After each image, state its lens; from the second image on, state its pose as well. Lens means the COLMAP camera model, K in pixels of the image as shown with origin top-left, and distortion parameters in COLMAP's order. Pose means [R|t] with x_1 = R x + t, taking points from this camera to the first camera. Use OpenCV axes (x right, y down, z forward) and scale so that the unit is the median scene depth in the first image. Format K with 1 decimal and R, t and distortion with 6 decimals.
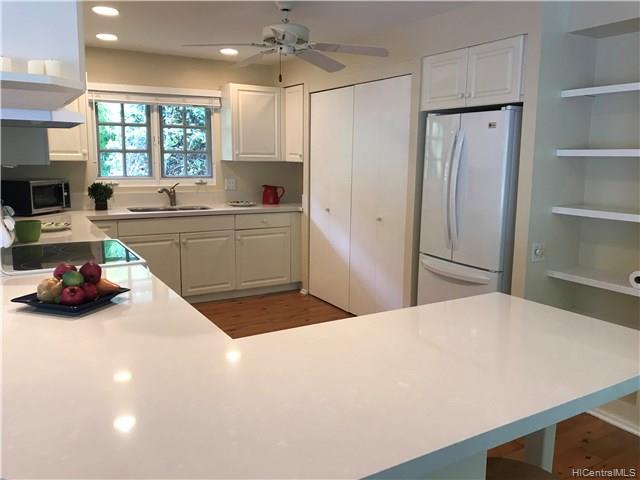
lens RADIAL K [[526.7, 0, 318.6], [0, 526.7, 241.9], [0, 0, 1]] dist [0.019455, -0.013488]
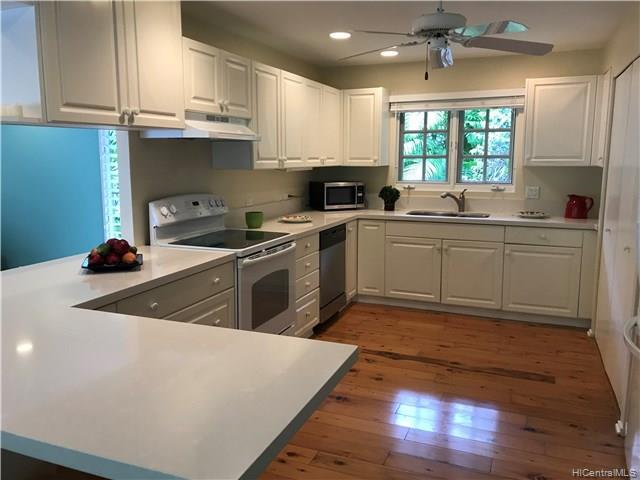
lens RADIAL K [[526.7, 0, 318.8], [0, 526.7, 235.3], [0, 0, 1]] dist [0.019455, -0.013488]
pose [[0.603920, 0.102778, -0.790390, 0.346620], [-0.121621, 0.991922, 0.036056, -0.028723], [0.787711, 0.074353, 0.611542, 0.199608]]
